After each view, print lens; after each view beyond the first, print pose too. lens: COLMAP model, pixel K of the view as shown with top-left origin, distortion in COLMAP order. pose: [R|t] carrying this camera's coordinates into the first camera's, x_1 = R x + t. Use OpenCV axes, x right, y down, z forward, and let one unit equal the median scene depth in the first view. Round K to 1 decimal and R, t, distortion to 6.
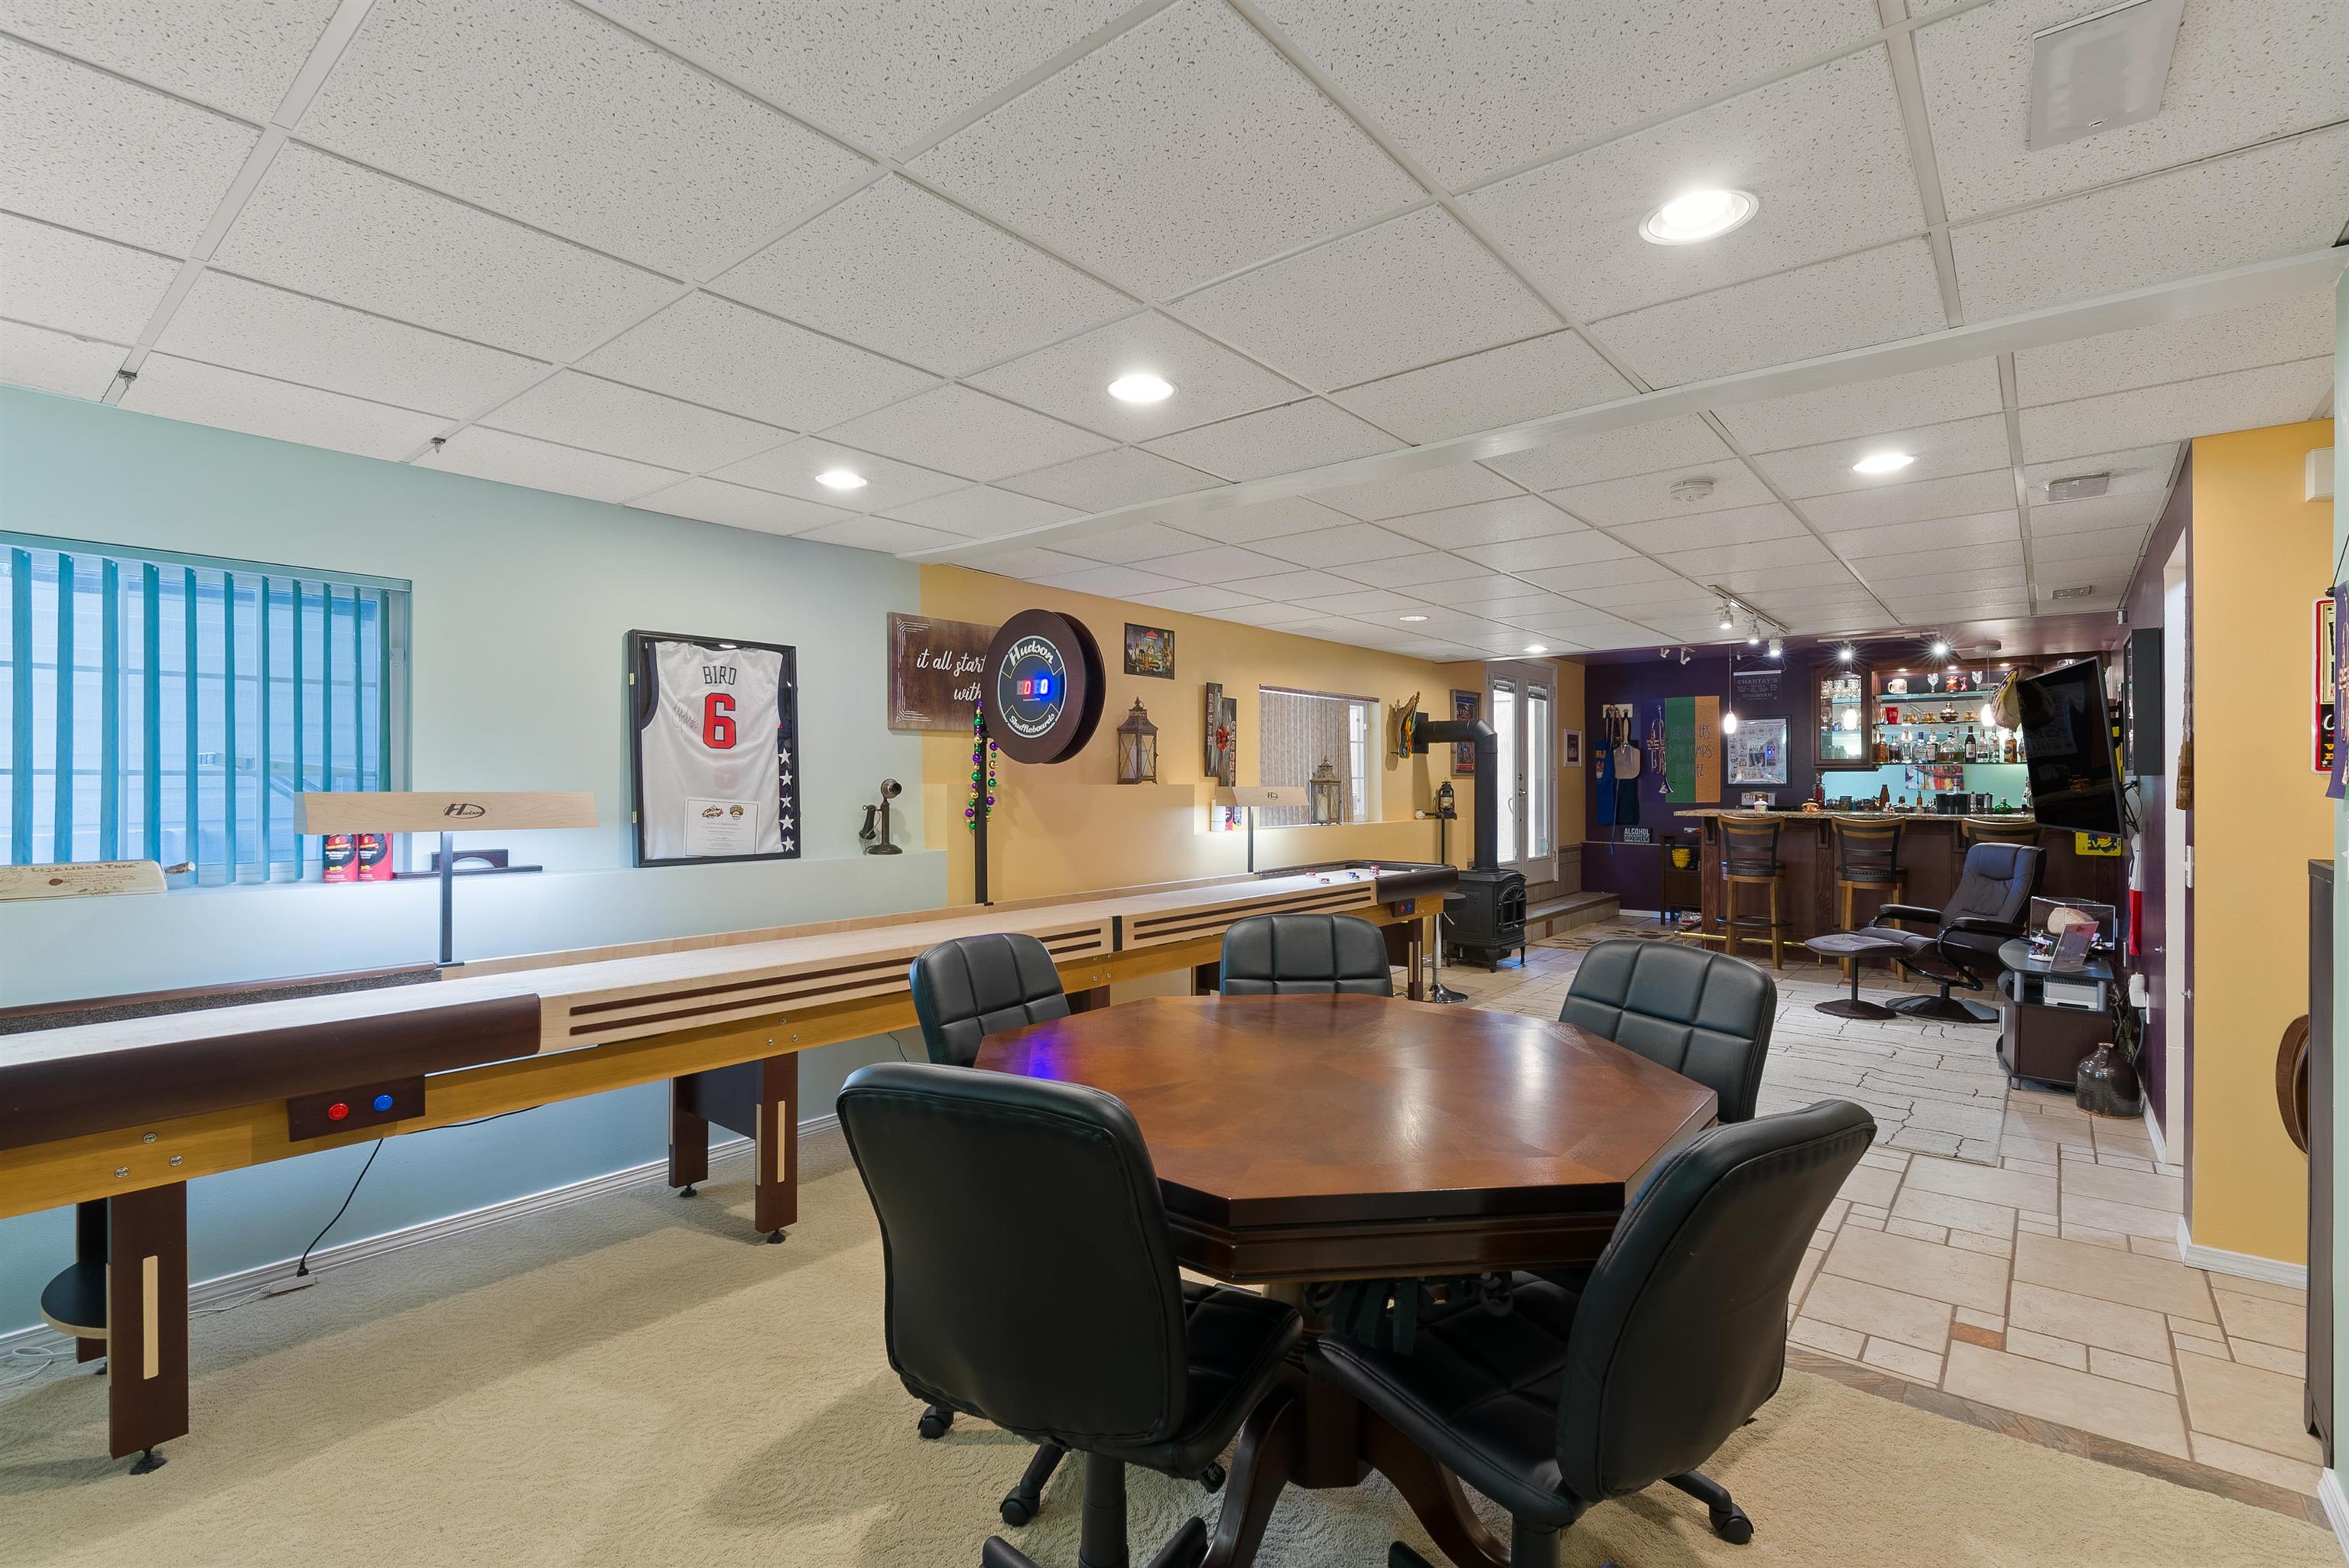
lens RADIAL K [[1085.5, 0, 1178.2], [0, 1085.5, 780.4], [0, 0, 1]] dist [-0.004136, 0.000582]
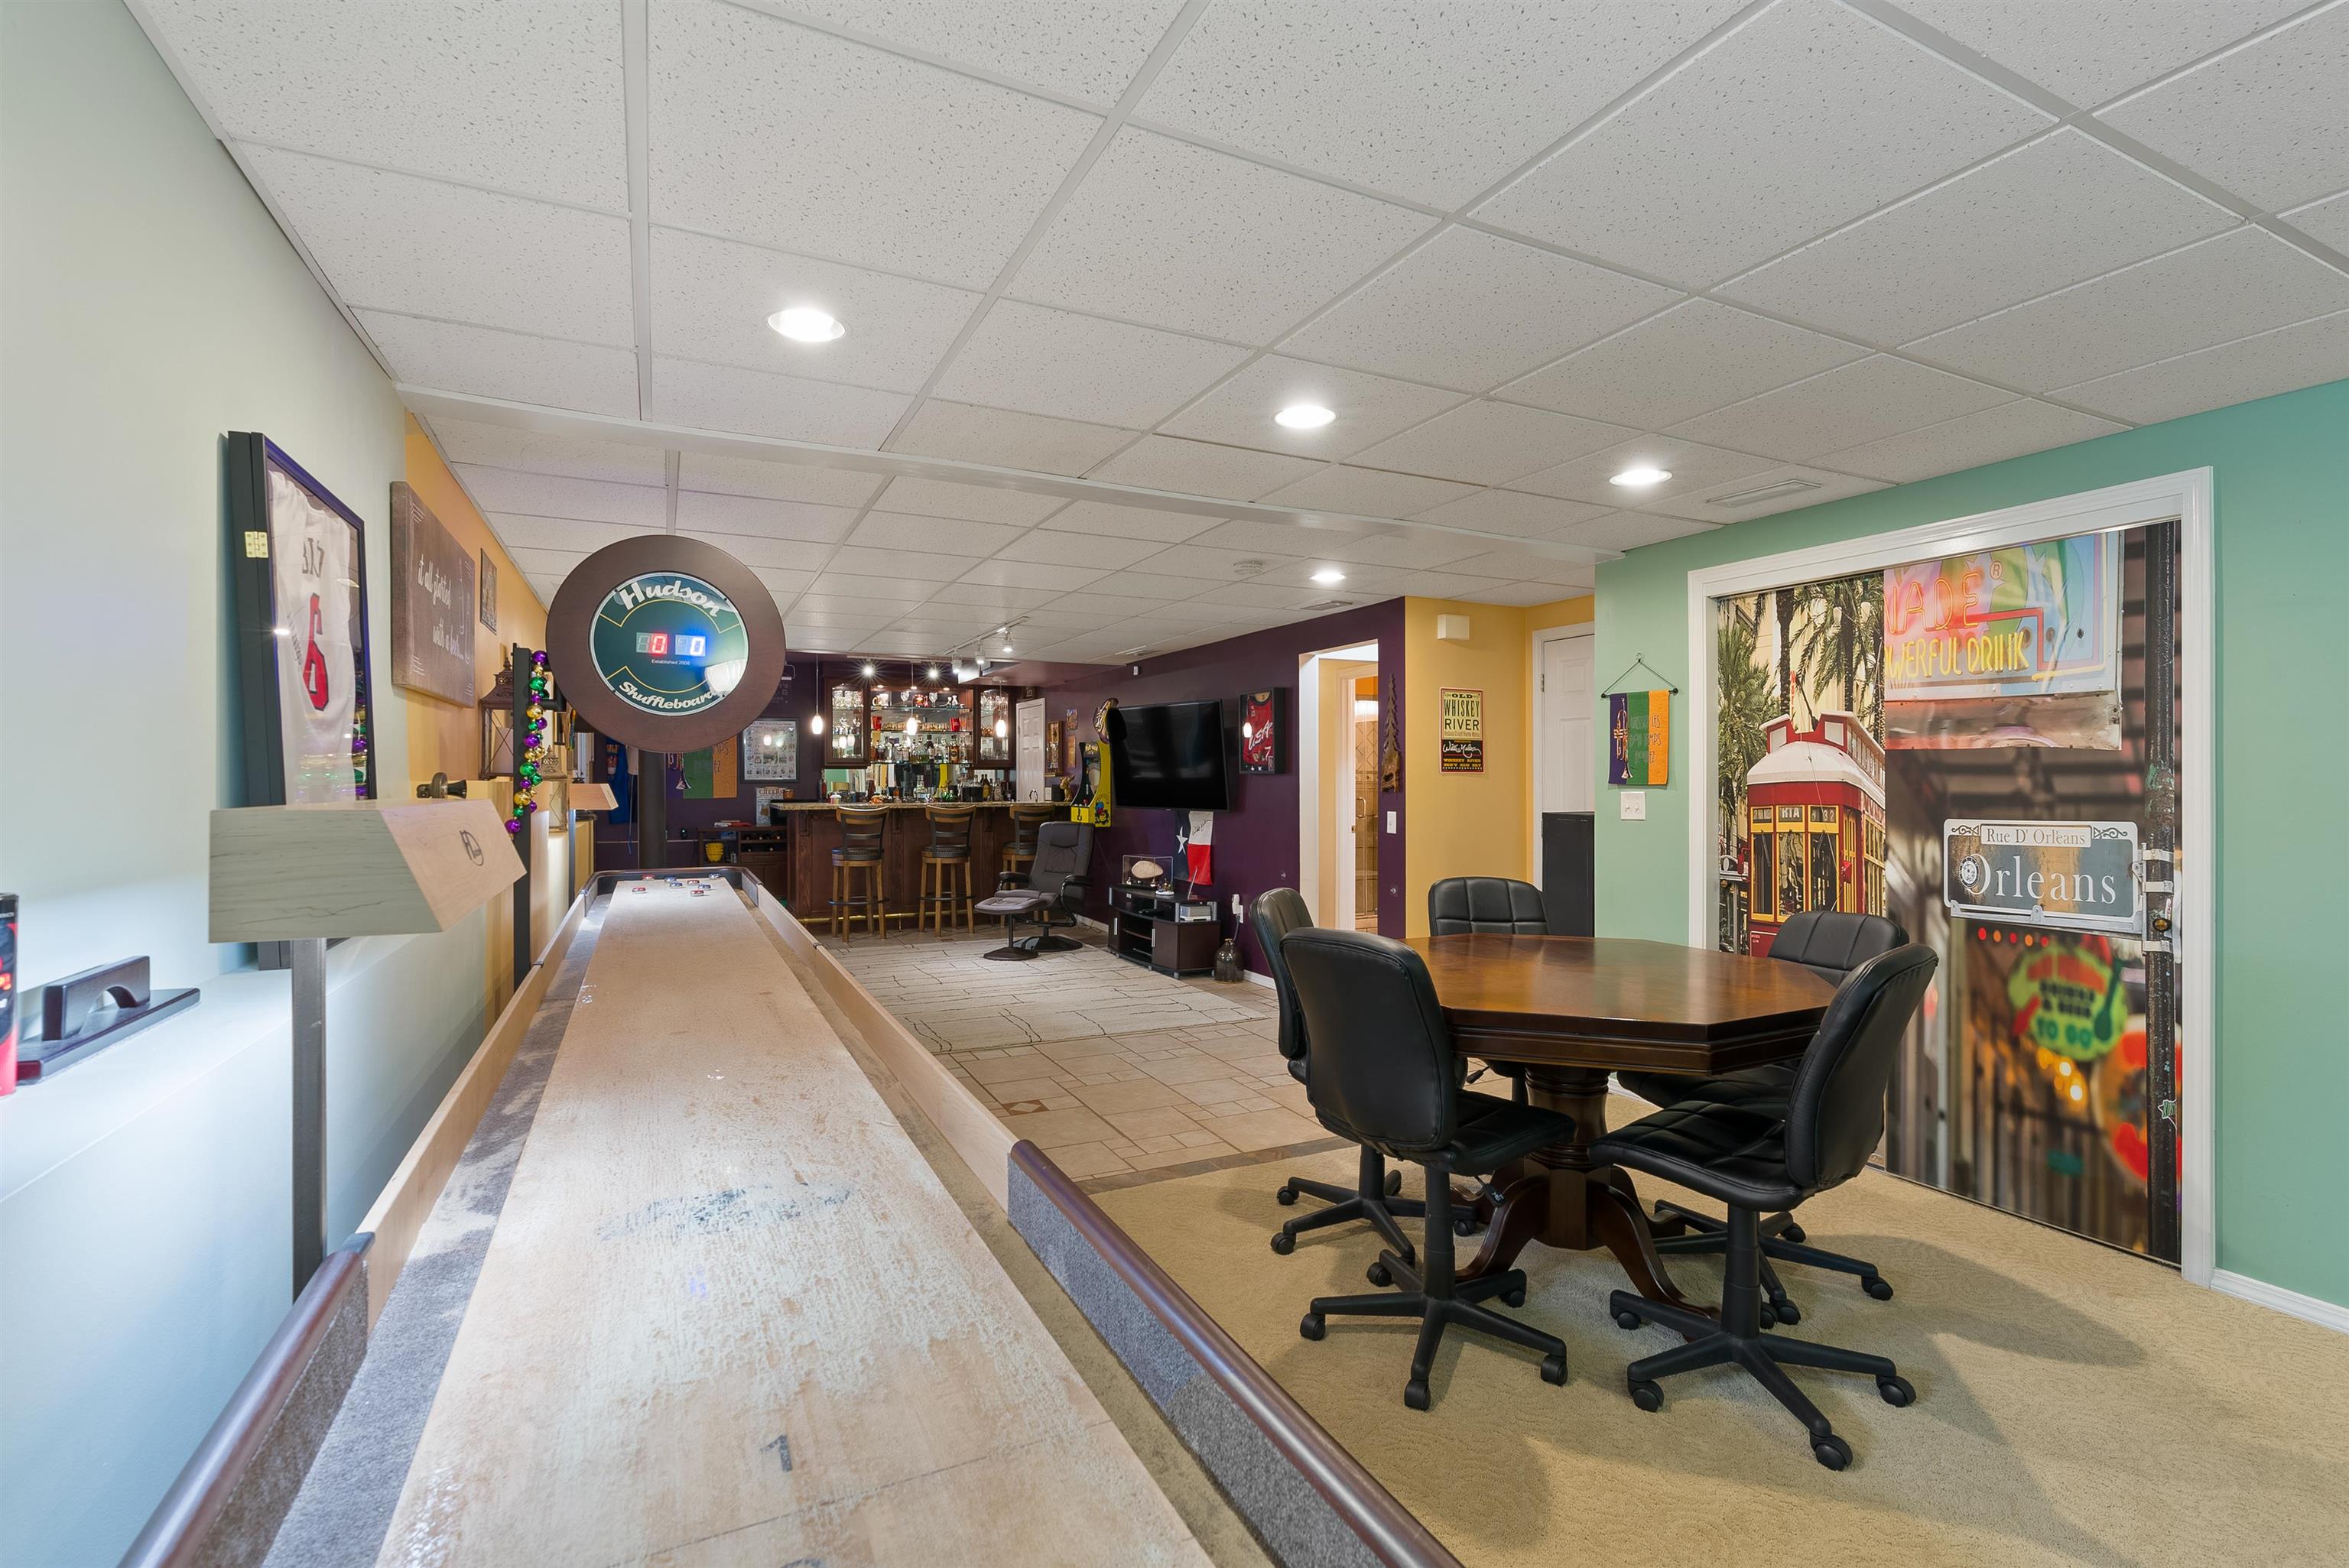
lens RADIAL K [[1085.5, 0, 1178.2], [0, 1085.5, 780.4], [0, 0, 1]] dist [-0.004136, 0.000582]
pose [[0.404289, -0.002308, 0.914628, -0.629014], [-0.001038, 0.999995, 0.002982, 0.000784], [-0.914631, -0.002155, 0.404285, 0.394787]]
